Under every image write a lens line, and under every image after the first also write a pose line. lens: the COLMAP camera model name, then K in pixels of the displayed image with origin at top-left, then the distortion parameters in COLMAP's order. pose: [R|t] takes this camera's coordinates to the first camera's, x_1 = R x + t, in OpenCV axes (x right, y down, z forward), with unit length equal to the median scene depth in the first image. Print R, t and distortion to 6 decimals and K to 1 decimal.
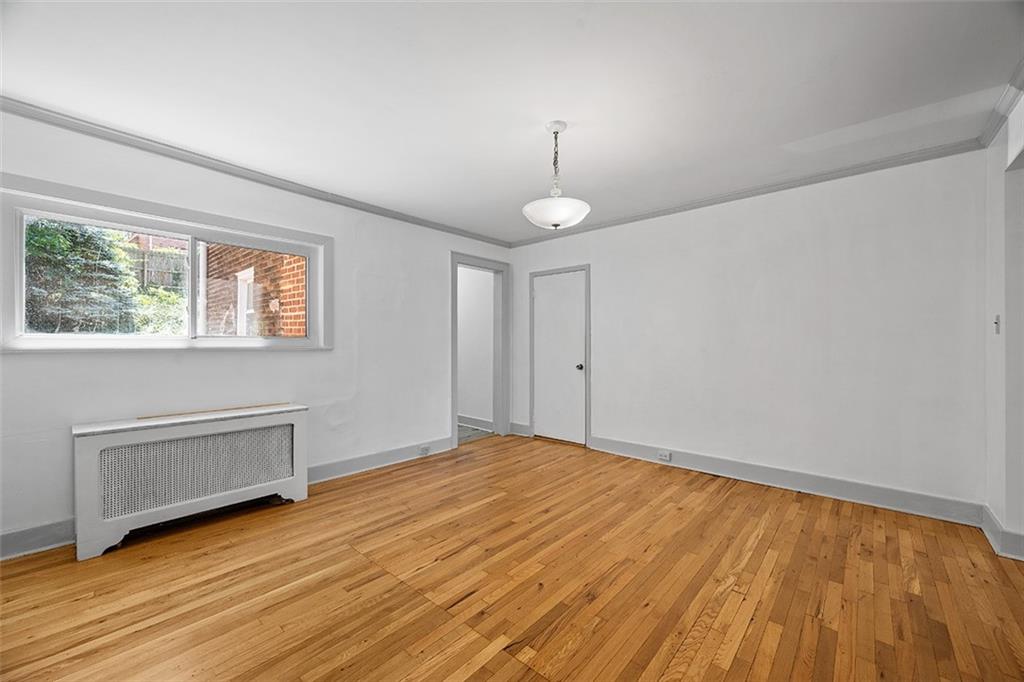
lens RADIAL K [[404.9, 0, 512.0], [0, 404.9, 340.6], [0, 0, 1]] dist [0.000289, -0.000100]
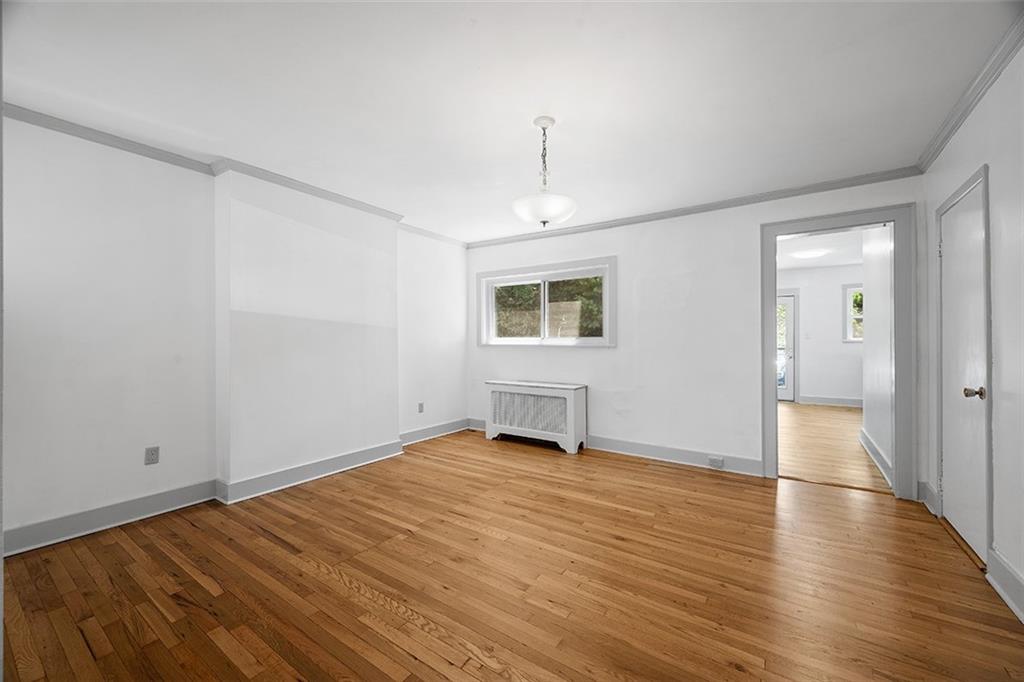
lens RADIAL K [[404.9, 0, 515.1], [0, 404.9, 342.6], [0, 0, 1]] dist [0.000289, -0.000100]
pose [[0.123658, 0.001925, -0.992323, 0.894570], [0.005929, 0.999979, 0.002679, 0.004093], [0.992307, -0.006215, 0.123644, 0.668610]]
